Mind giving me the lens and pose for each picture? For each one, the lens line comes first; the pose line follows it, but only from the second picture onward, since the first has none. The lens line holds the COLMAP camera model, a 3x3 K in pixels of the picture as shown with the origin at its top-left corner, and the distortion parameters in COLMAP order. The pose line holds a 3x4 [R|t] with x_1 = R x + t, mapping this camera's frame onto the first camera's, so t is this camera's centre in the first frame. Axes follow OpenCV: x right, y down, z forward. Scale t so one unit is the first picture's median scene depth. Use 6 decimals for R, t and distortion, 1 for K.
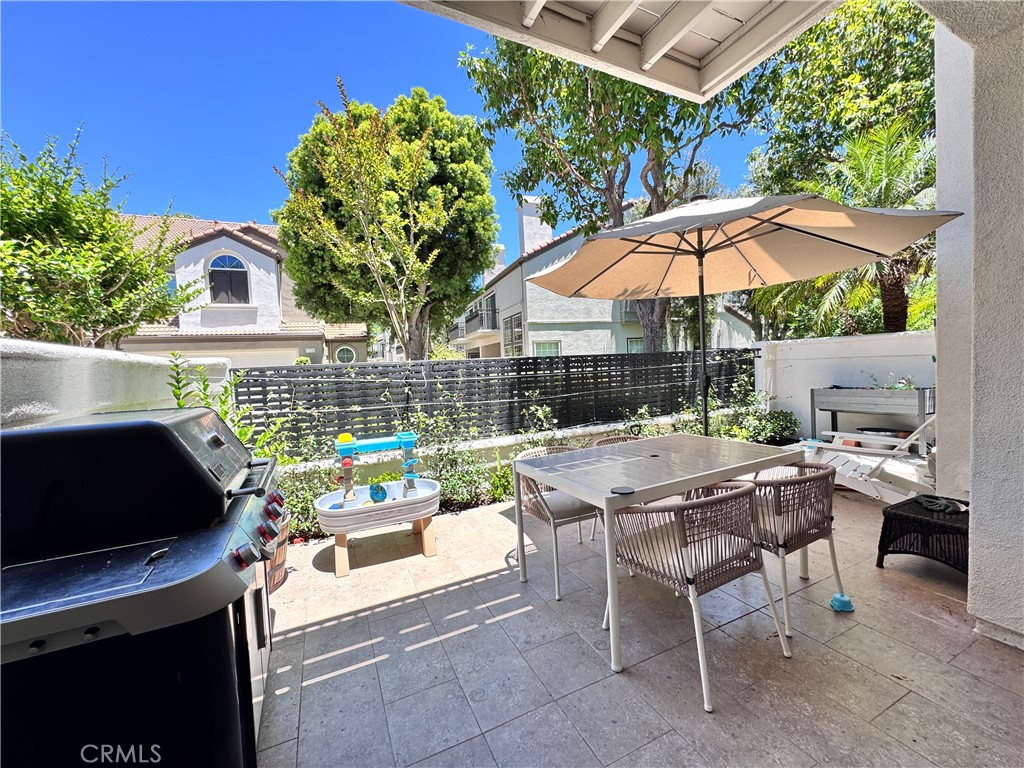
lens RADIAL K [[406.2, 0, 512.0], [0, 406.2, 384.0], [0, 0, 1]] dist [-0.005647, -0.000180]
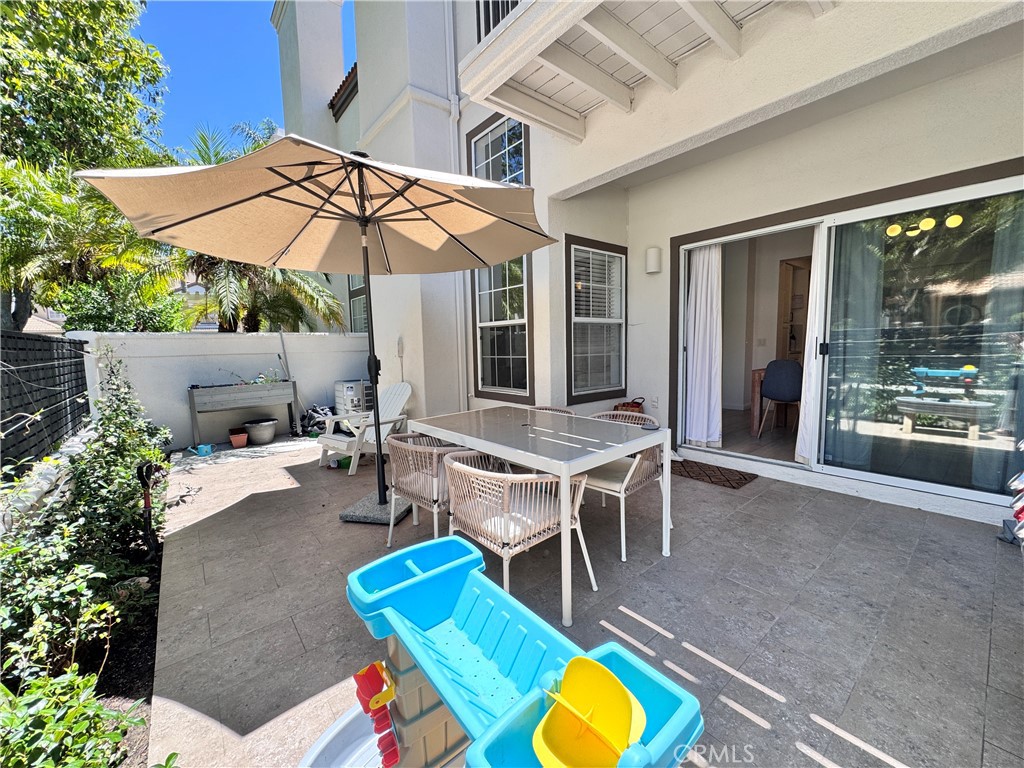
lens RADIAL K [[406.2, 0, 512.0], [0, 406.2, 384.0], [0, 0, 1]] dist [-0.005647, -0.000180]
pose [[-0.244477, -0.038252, 0.968900, -0.706717], [0.077976, 0.995210, 0.058966, 0.006986], [-0.966515, 0.089967, -0.240323, 1.370764]]
